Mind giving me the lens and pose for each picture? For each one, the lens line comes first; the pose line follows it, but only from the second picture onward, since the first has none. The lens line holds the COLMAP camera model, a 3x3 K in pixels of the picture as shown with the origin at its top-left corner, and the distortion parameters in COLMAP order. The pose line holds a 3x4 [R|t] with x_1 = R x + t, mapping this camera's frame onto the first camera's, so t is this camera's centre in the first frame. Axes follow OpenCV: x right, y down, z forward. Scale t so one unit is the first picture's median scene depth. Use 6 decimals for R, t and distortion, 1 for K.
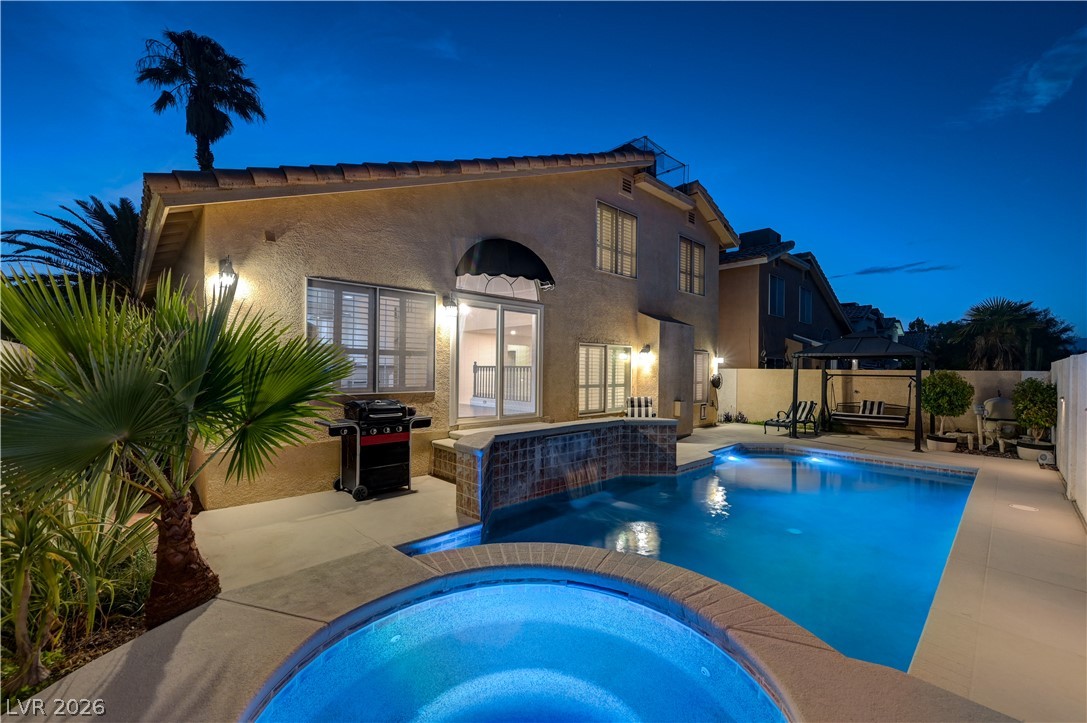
lens RADIAL K [[443.5, 0, 547.7], [0, 443.5, 370.5], [0, 0, 1]] dist [0.000749, -0.000104]
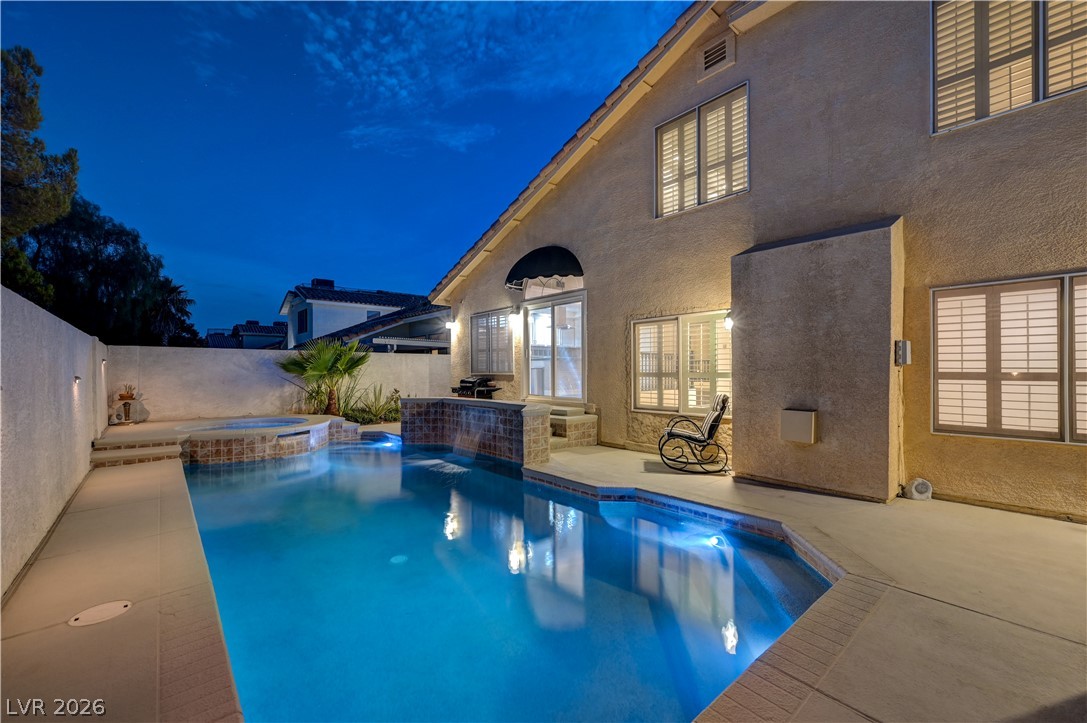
lens RADIAL K [[443.5, 0, 547.7], [0, 443.5, 370.5], [0, 0, 1]] dist [0.000749, -0.000104]
pose [[-0.043092, -0.009654, -0.999024, 0.991491], [0.000201, 0.999953, -0.009672, 0.041079], [0.999071, -0.000617, -0.043088, 0.969062]]
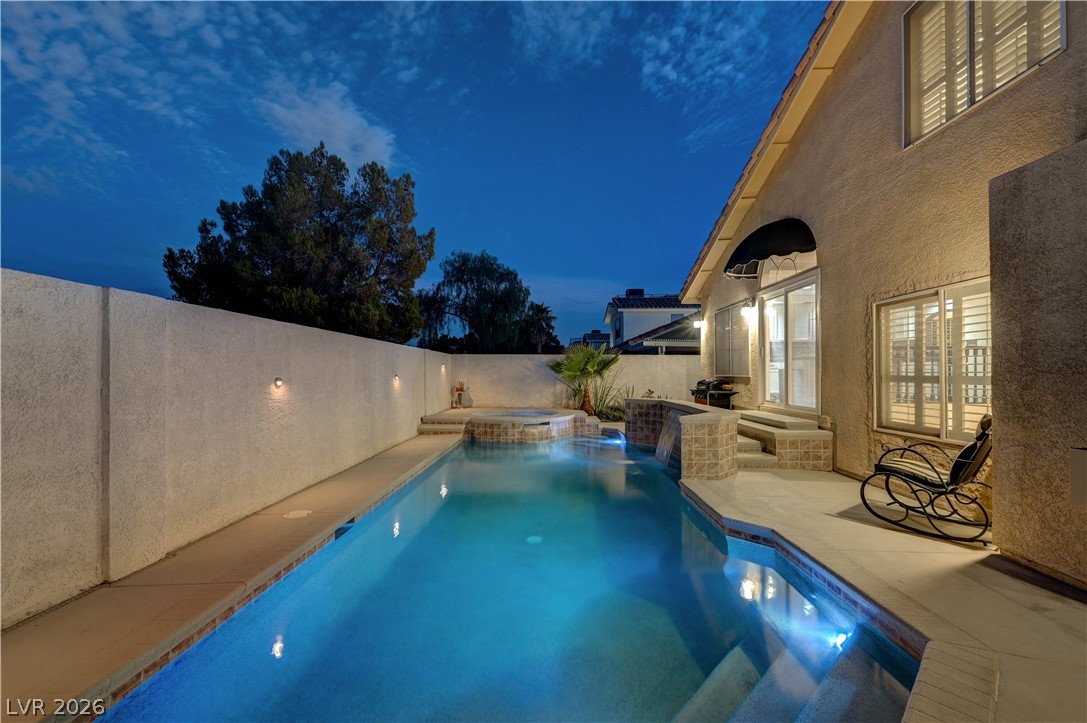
lens RADIAL K [[443.5, 0, 547.7], [0, 443.5, 370.5], [0, 0, 1]] dist [0.000749, -0.000104]
pose [[-0.699795, -0.012847, -0.714228, 0.866689], [-0.009252, 0.999917, -0.008921, 0.039274], [0.714284, 0.000365, -0.699856, 1.214391]]
